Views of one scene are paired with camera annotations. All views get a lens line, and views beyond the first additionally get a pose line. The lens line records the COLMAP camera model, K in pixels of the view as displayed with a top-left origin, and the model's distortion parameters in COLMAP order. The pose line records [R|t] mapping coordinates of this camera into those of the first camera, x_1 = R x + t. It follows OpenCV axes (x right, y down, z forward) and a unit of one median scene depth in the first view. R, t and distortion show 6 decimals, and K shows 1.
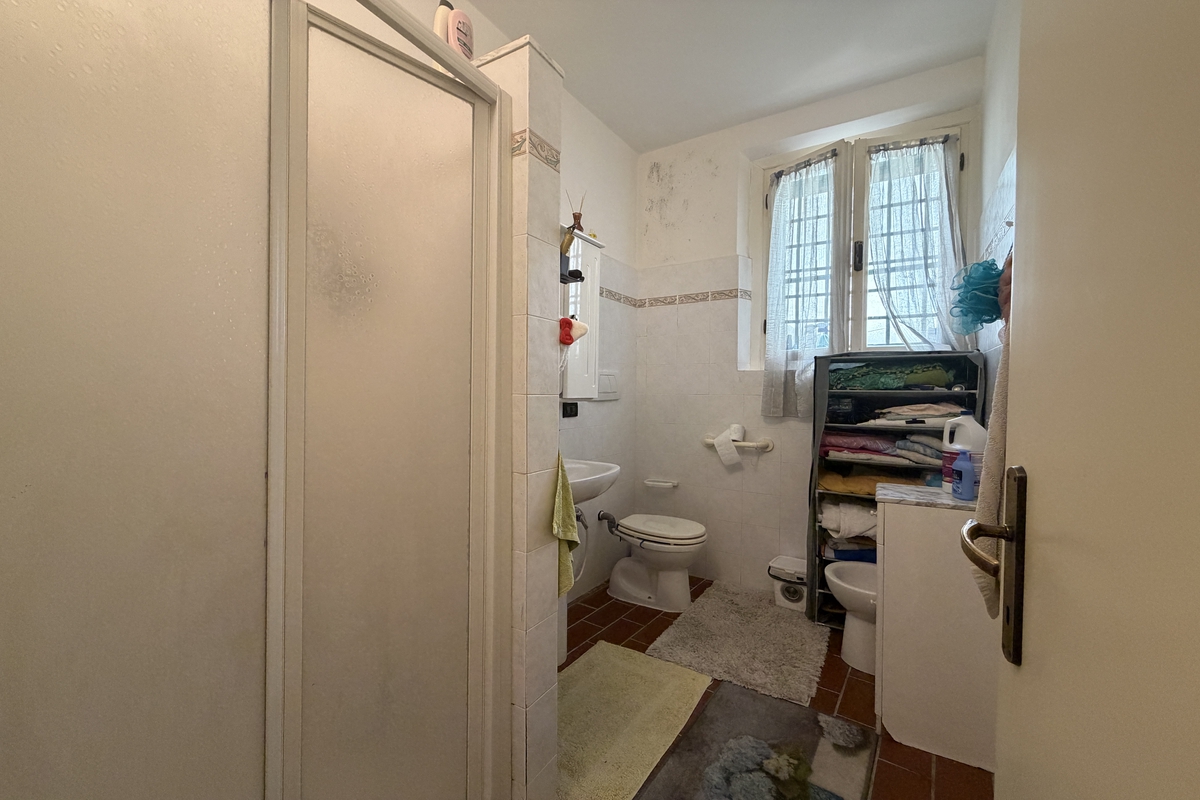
lens RADIAL K [[480.3, 0, 593.3], [0, 480.3, 402.3], [0, 0, 1]] dist [0.000440, -0.000227]
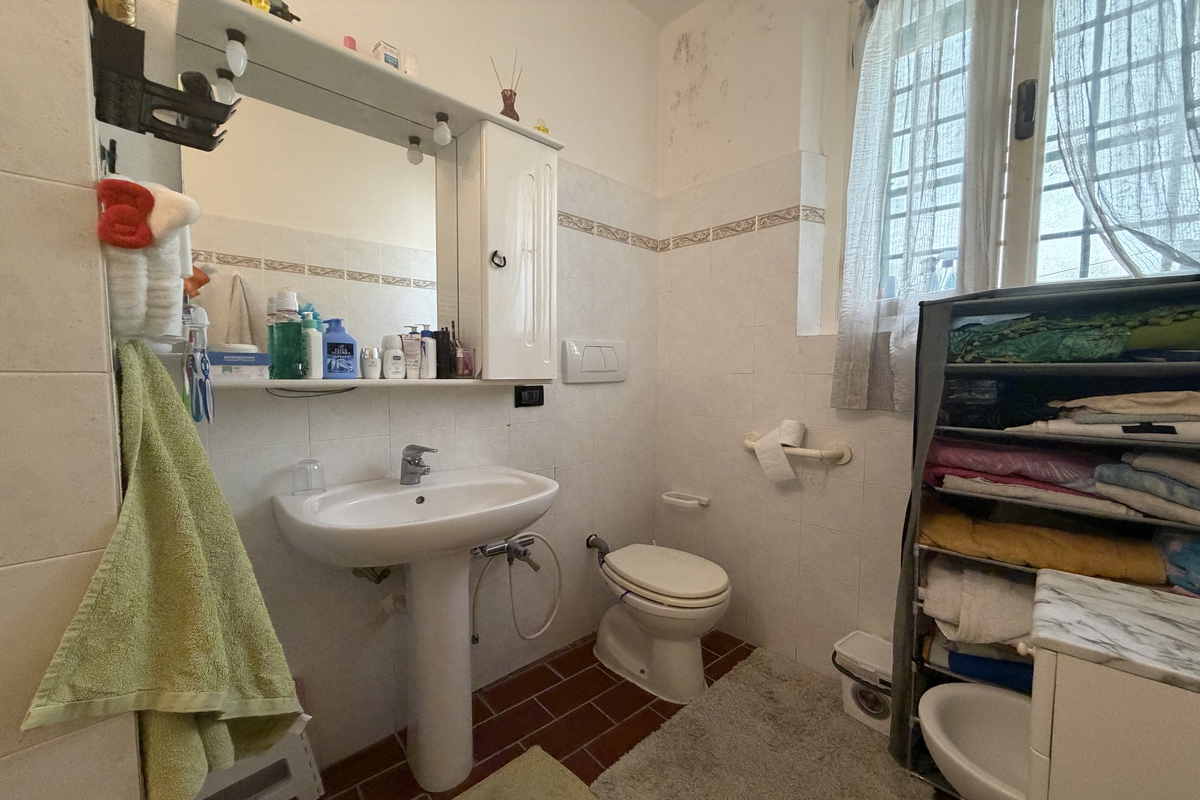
lens RADIAL K [[472.4, 0, 598.9], [0, 472.4, 406.3], [0, 0, 1]] dist [0.000050, -0.000252]
pose [[0.971111, 0.012222, -0.238315, 0.219379], [-0.000579, 0.998805, 0.048866, -0.003252], [0.238627, -0.047316, 0.969958, 0.360638]]
